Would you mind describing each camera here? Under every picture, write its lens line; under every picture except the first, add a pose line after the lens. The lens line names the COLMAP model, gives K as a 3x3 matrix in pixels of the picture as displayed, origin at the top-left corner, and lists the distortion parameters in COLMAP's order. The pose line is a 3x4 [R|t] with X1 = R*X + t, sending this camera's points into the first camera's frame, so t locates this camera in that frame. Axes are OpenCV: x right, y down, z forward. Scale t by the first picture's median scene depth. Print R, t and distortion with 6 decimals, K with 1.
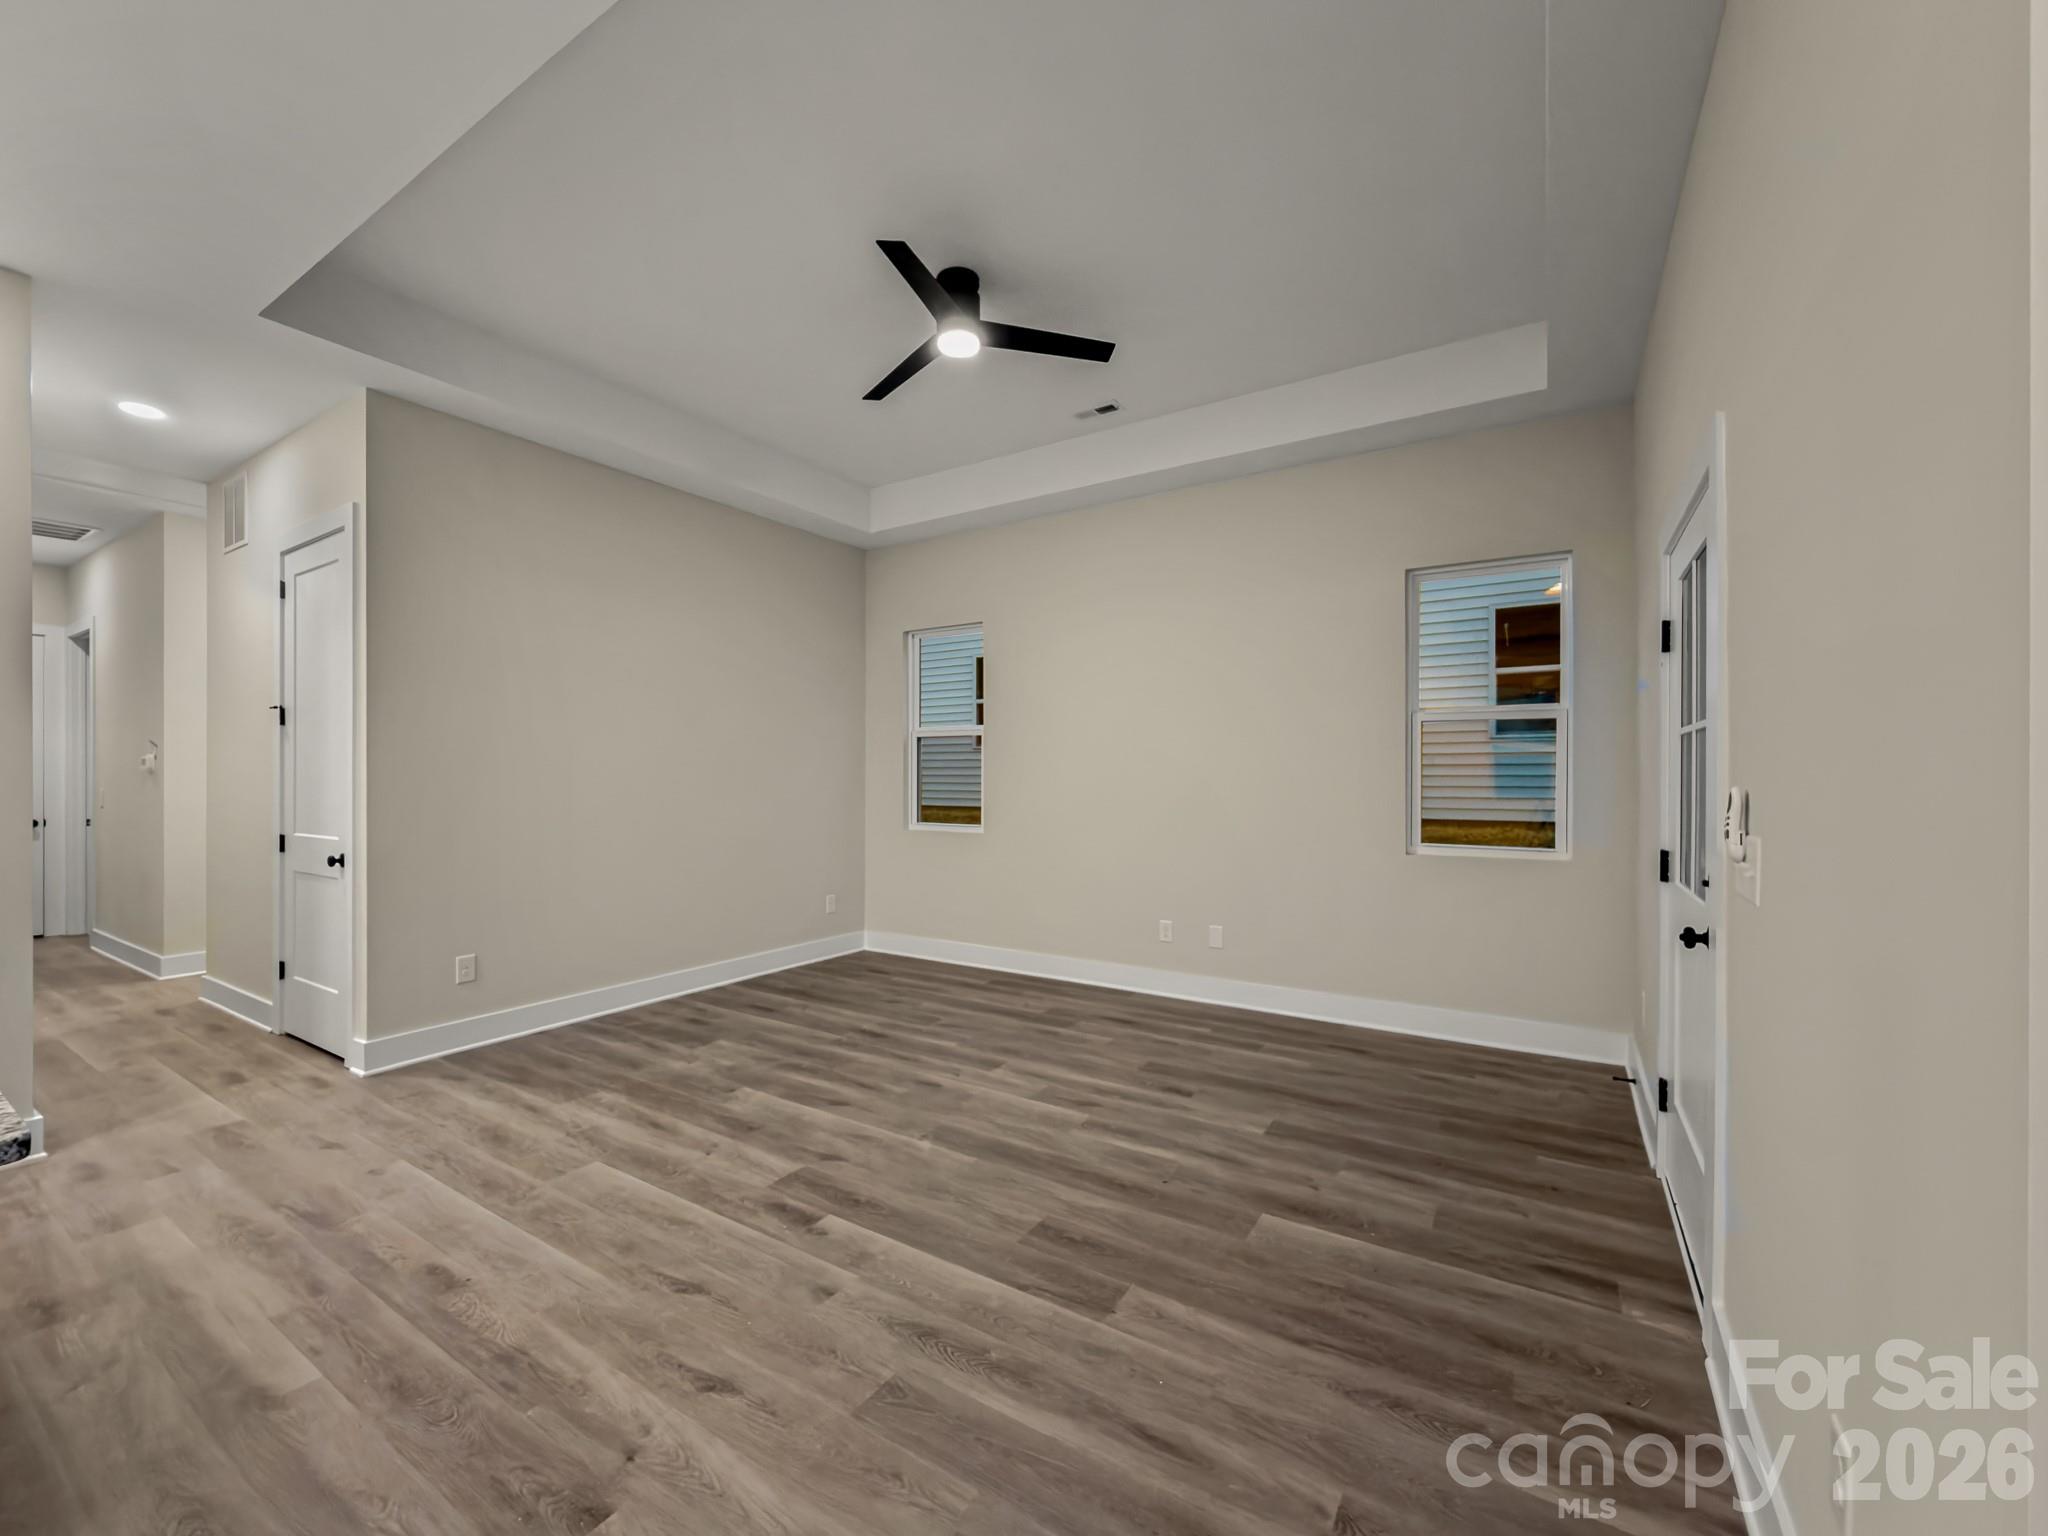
lens RADIAL K [[823.6, 0, 1019.1], [0, 823.6, 782.7], [0, 0, 1]] dist [0.001302, -0.000021]
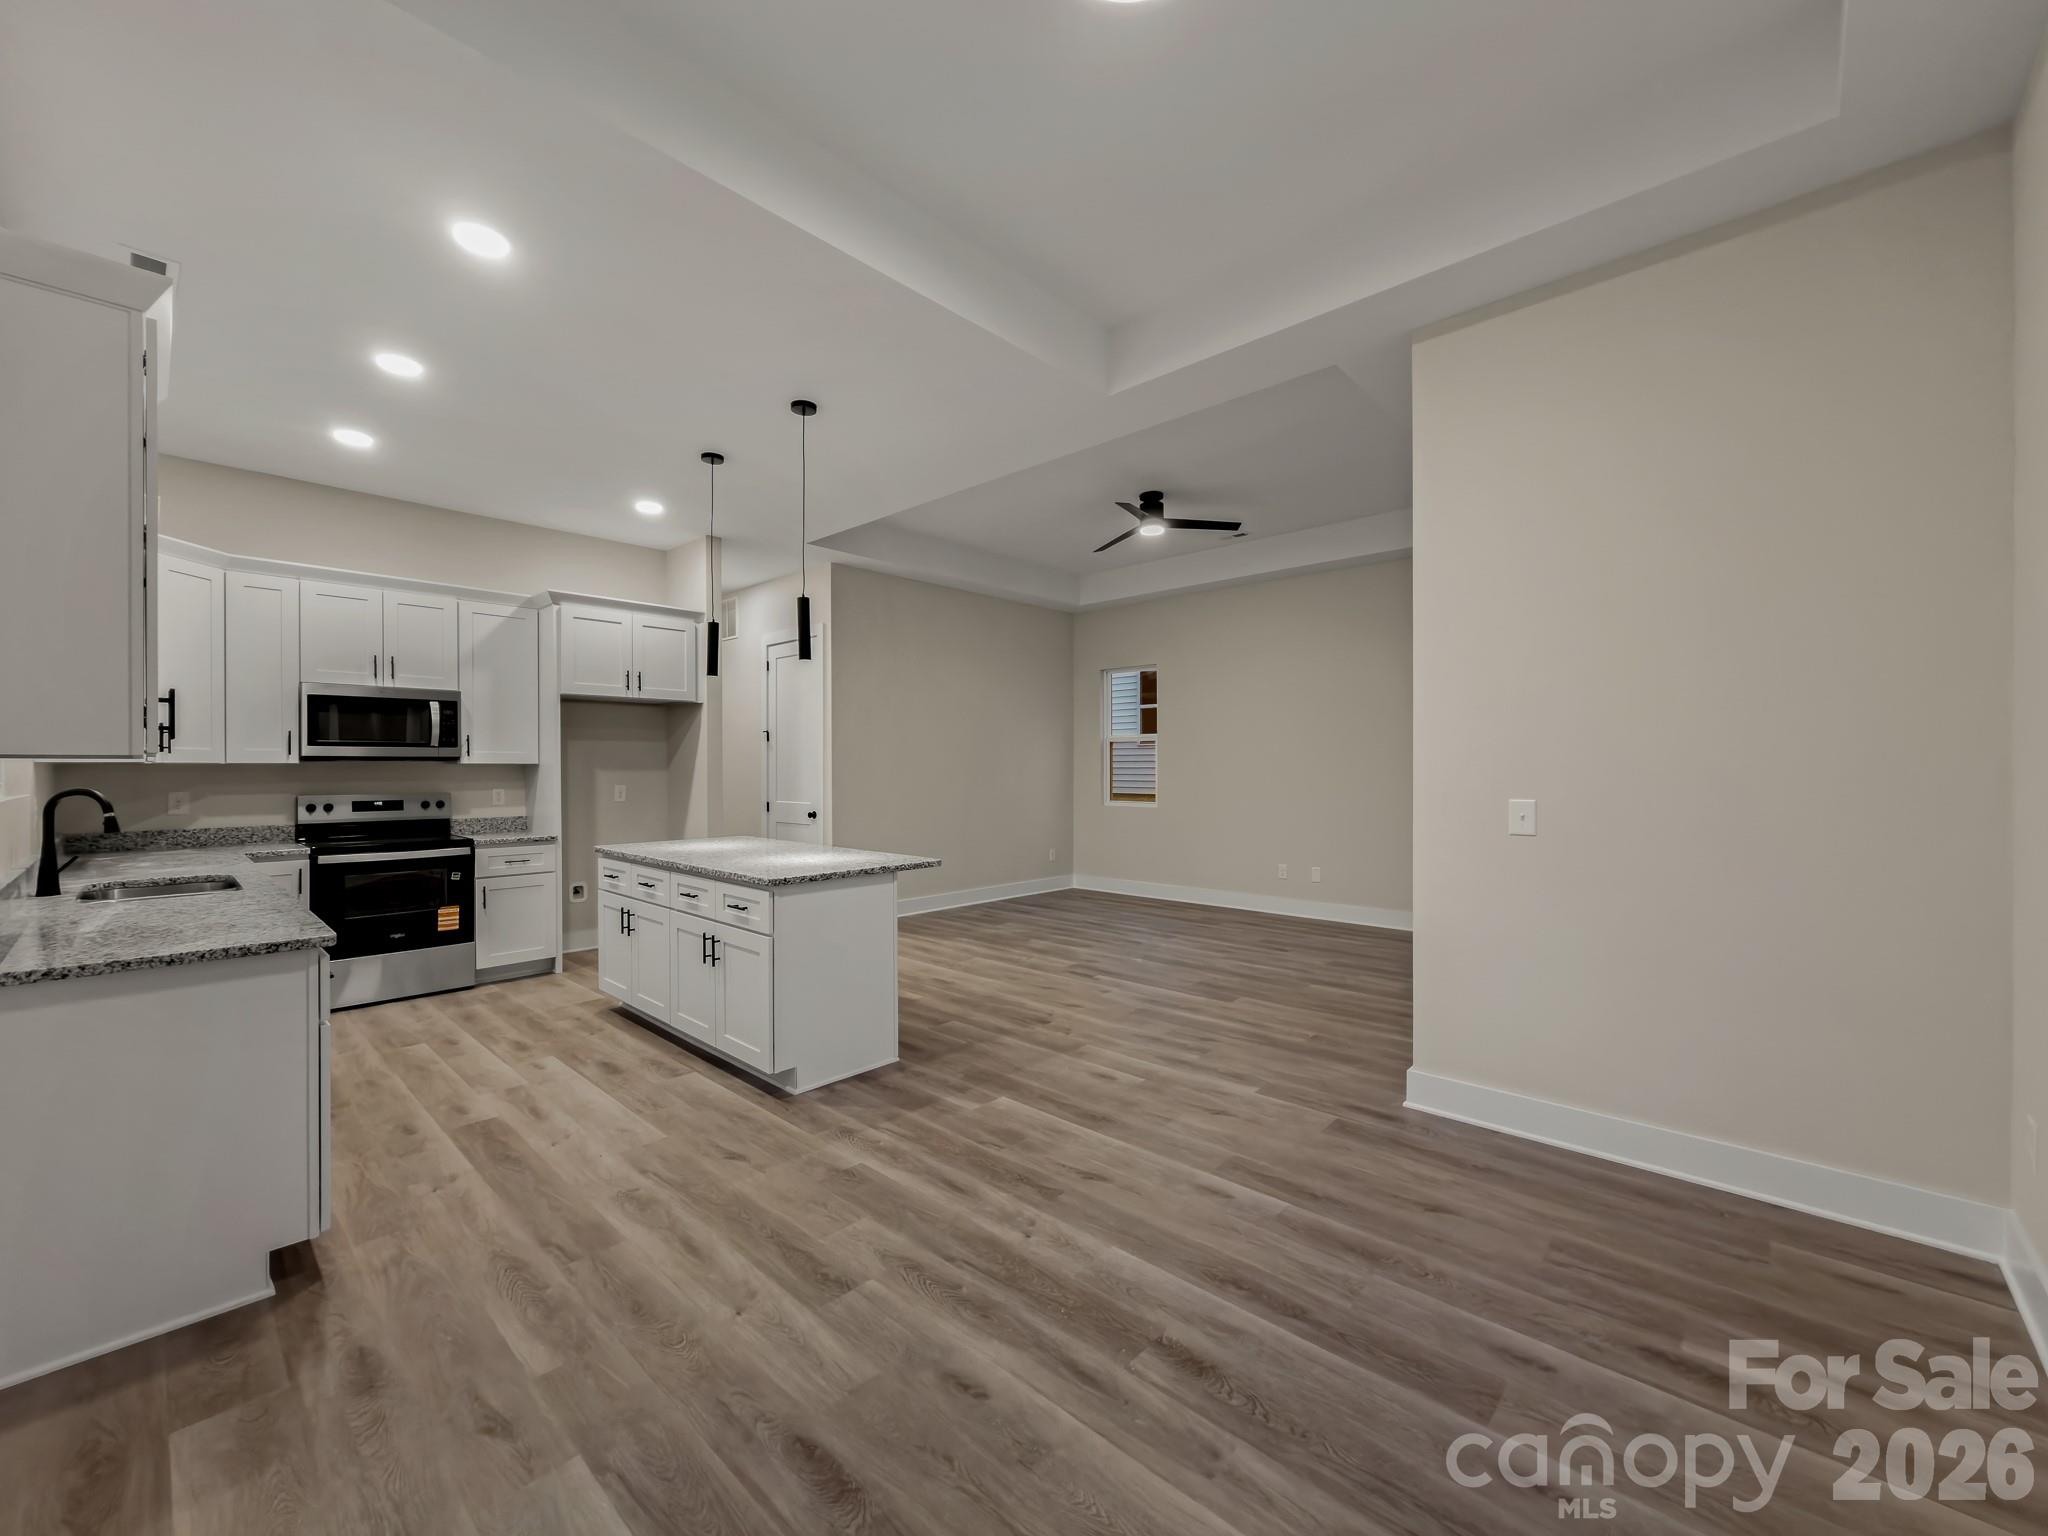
lens RADIAL K [[823.6, 0, 1006.1], [0, 823.6, 765.3], [0, 0, 1]] dist [0.001302, -0.000021]
pose [[0.981099, -0.000615, -0.193503, -0.037967], [-0.001605, 0.999935, -0.011316, 0.003162], [0.193498, 0.011413, 0.981034, -0.829751]]
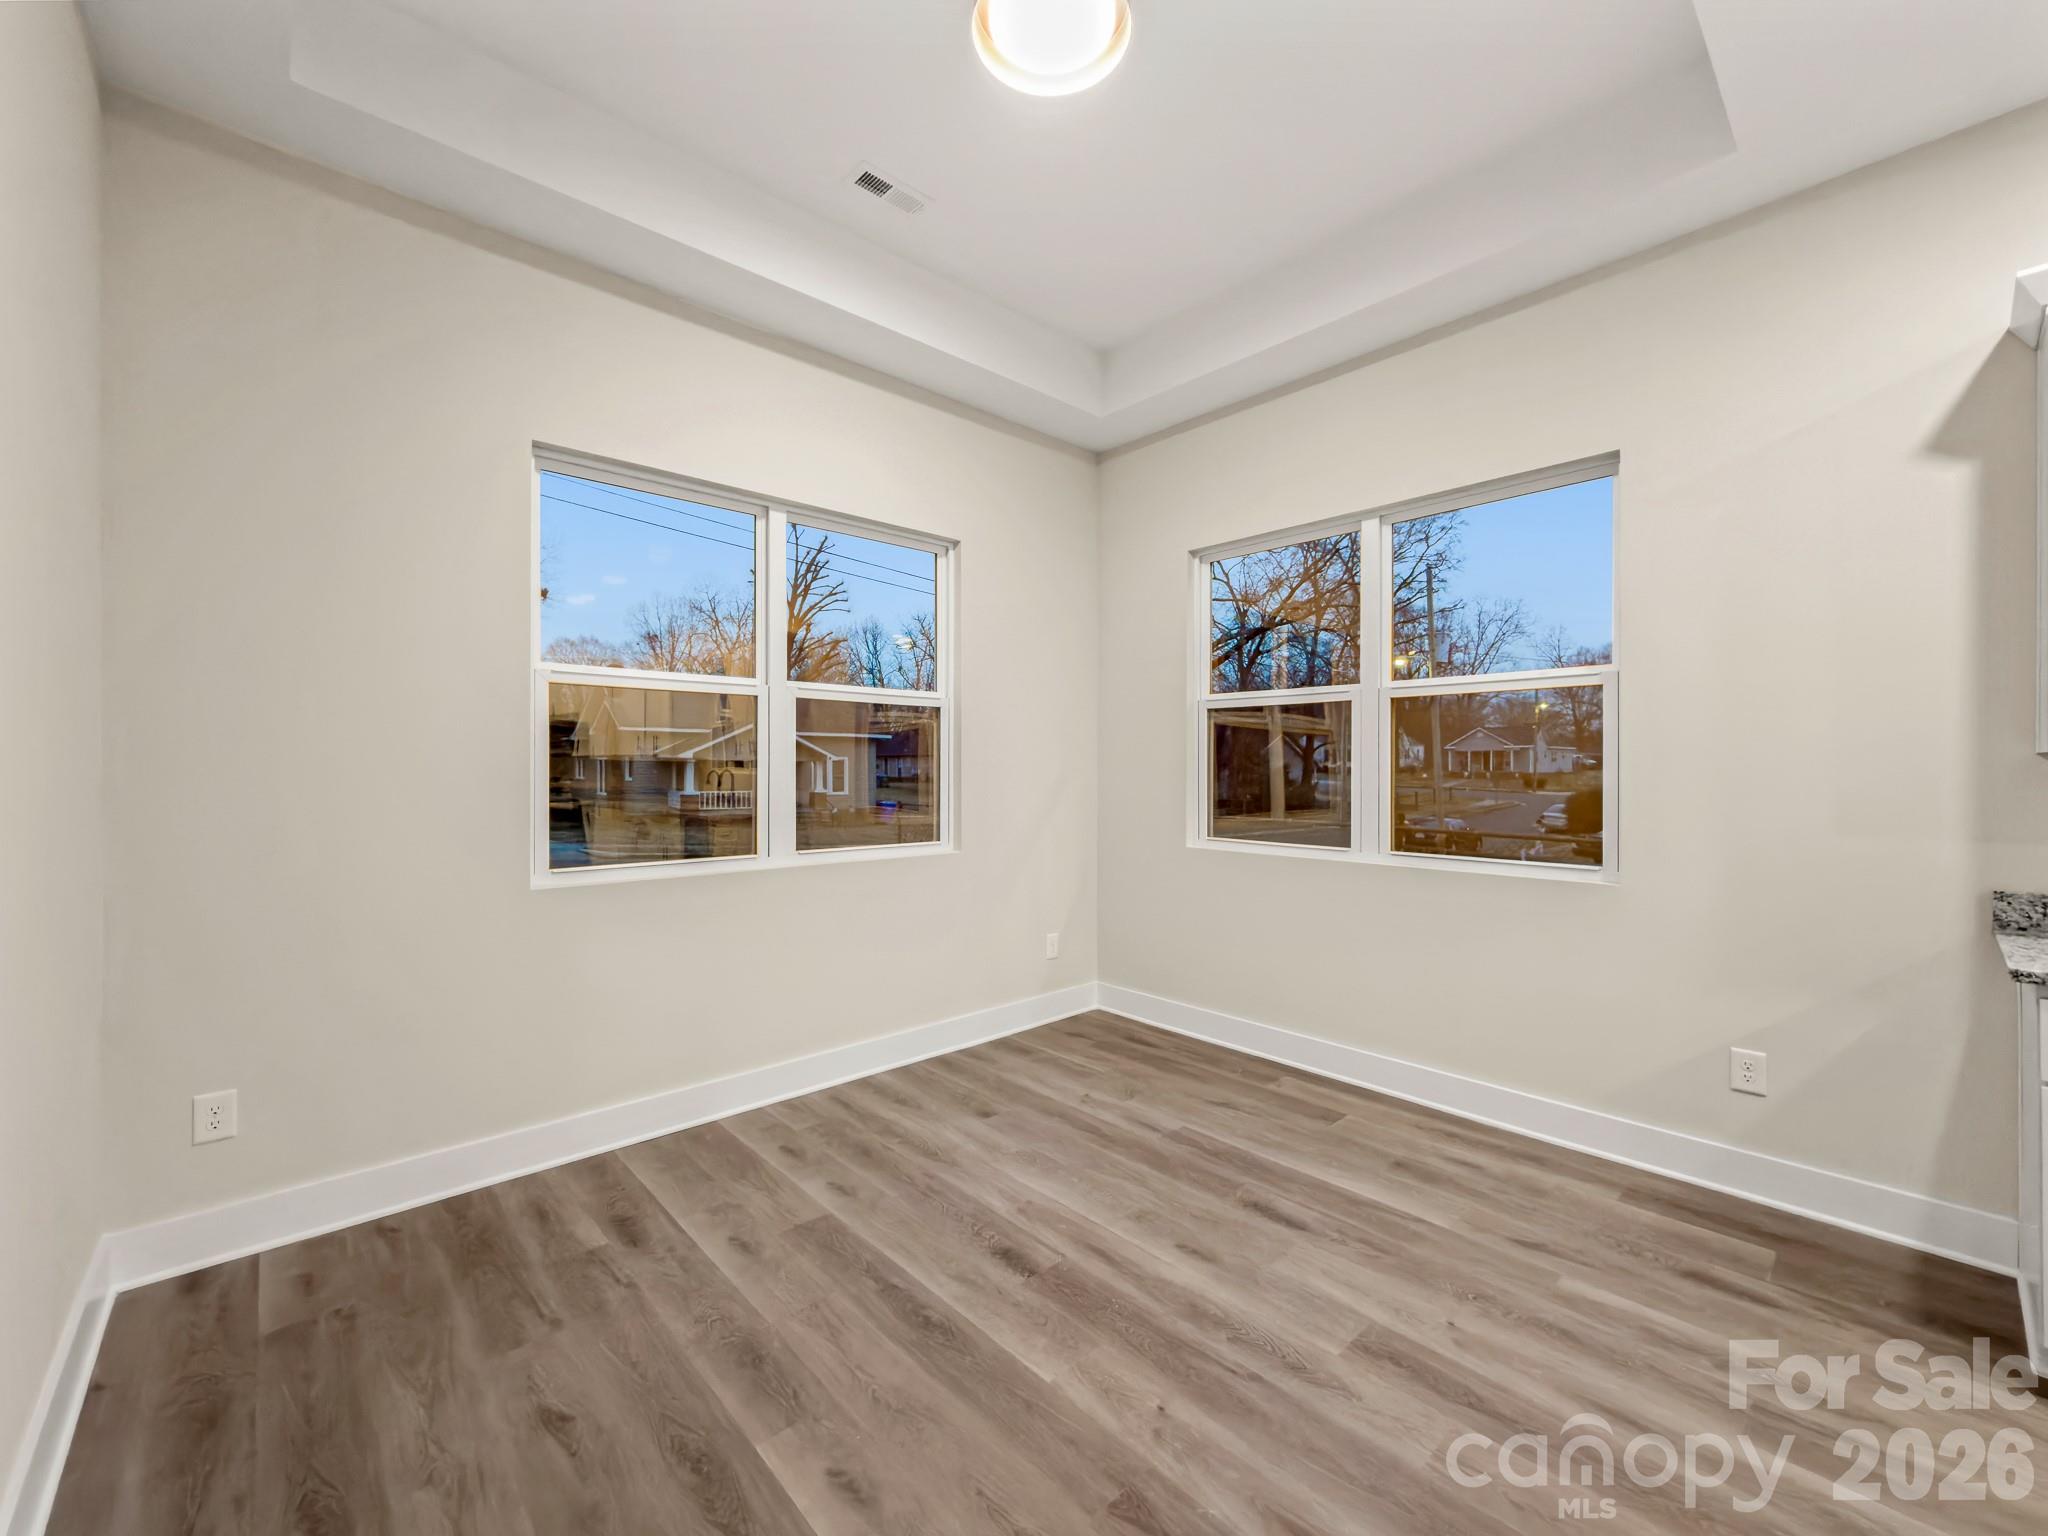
lens RADIAL K [[823.6, 0, 1038.5], [0, 823.6, 767.8], [0, 0, 1]] dist [0.001302, -0.000021]
pose [[-0.970658, 0.000649, 0.240465, -0.201751], [0.004611, 0.999863, 0.015917, -0.008934], [-0.240421, 0.016559, -0.970527, 0.350543]]
